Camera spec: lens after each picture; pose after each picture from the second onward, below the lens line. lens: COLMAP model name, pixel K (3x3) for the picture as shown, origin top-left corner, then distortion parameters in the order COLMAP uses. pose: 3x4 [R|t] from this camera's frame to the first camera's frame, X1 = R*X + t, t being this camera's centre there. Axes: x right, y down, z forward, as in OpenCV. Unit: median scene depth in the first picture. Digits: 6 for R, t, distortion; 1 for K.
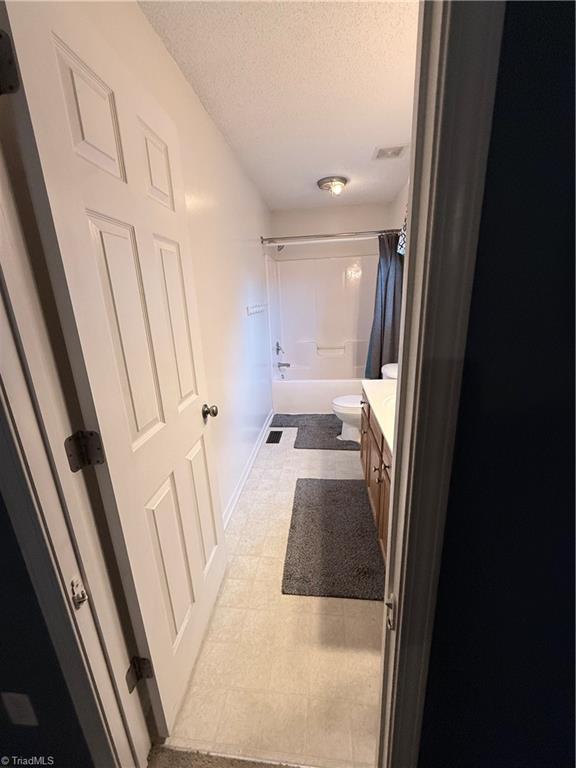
lens RADIAL K [[306.6, 0, 288.8], [0, 306.6, 381.5], [0, 0, 1]] dist [-0.000092, -0.000111]
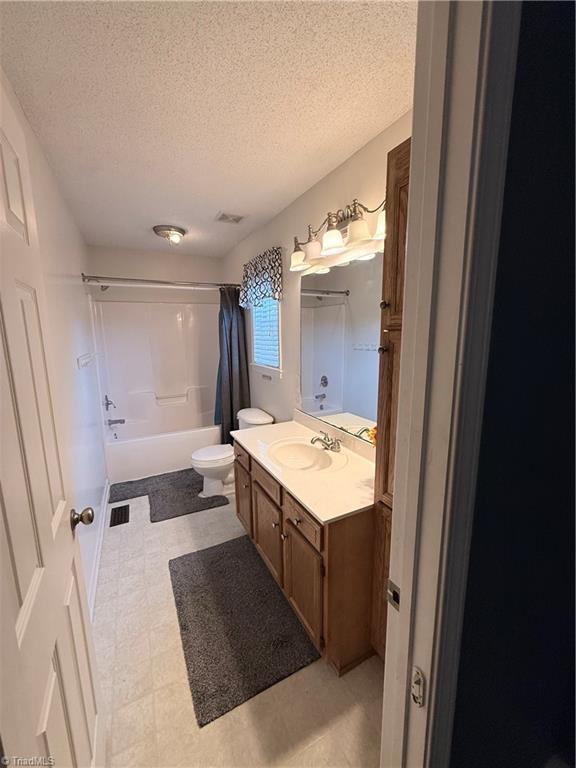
lens RADIAL K [[306.6, 0, 288.8], [0, 306.6, 381.5], [0, 0, 1]] dist [-0.000092, -0.000111]
pose [[0.835022, -0.060284, 0.546904, -0.102728], [0.128579, 0.987838, -0.087430, -0.040563], [-0.534982, 0.143326, 0.832617, 0.051026]]
